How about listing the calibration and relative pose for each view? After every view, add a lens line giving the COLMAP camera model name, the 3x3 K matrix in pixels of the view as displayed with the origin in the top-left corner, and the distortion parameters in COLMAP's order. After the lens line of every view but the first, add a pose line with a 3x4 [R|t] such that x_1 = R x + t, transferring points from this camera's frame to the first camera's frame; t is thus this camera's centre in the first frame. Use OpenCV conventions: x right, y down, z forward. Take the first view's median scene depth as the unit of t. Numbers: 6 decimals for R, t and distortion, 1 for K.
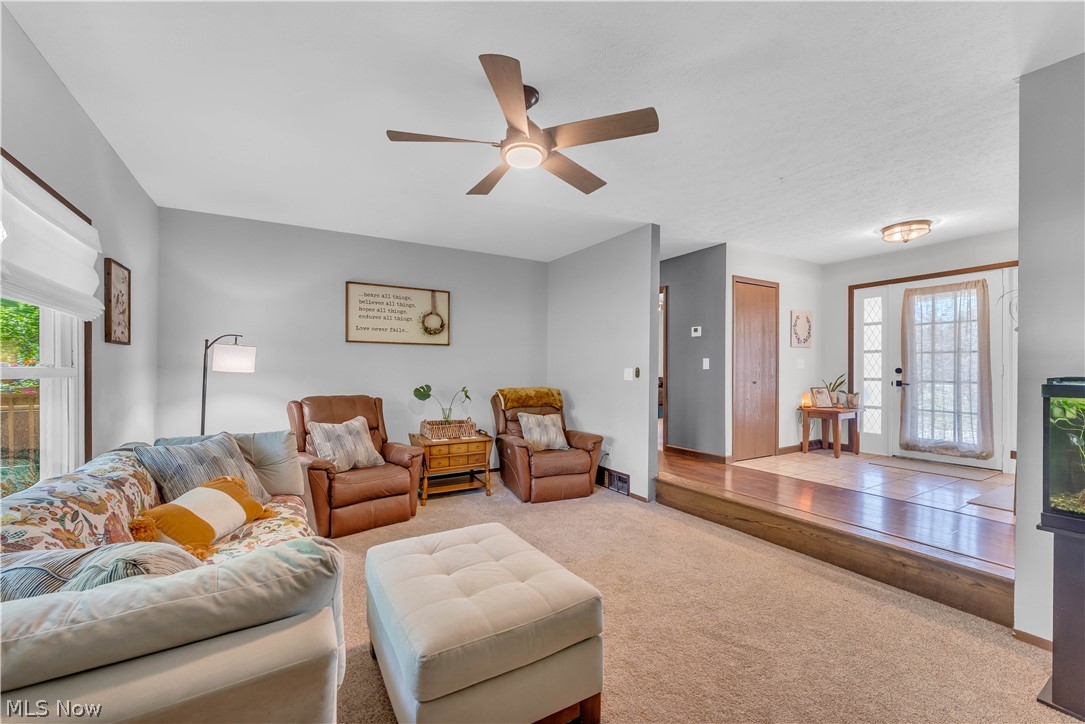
lens RADIAL K [[439.6, 0, 531.8], [0, 439.6, 372.4], [0, 0, 1]] dist [-0.004811, 0.000359]
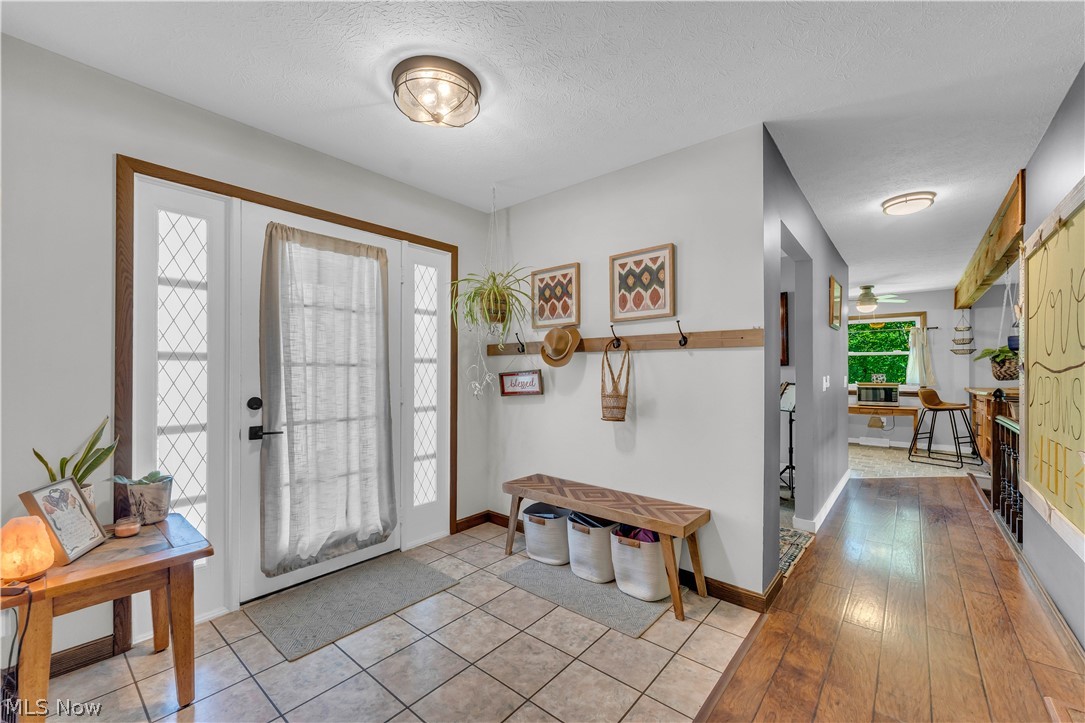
lens RADIAL K [[439.6, 0, 535.2], [0, 439.6, 370.5], [0, 0, 1]] dist [-0.004811, 0.000359]
pose [[-0.326215, -0.000610, 0.945295, 0.353432], [0.002988, 0.999994, 0.001677, -0.038961], [-0.945291, 0.003372, -0.326211, 0.931579]]
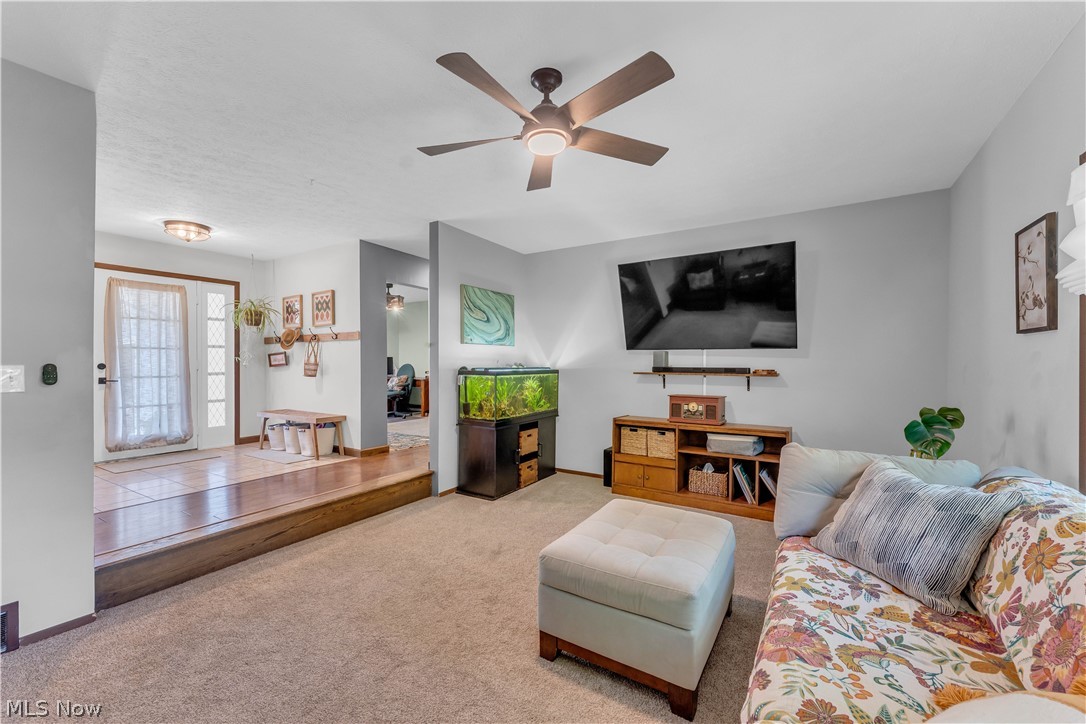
lens RADIAL K [[440.0, 0, 538.5], [0, 440.0, 364.0], [0, 0, 1]] dist [-0.004811, 0.000359]
pose [[-0.479265, -0.001996, 0.877668, -0.394878], [0.006984, 0.999957, 0.006087, -0.008587], [-0.877642, 0.009047, -0.479230, 0.685557]]
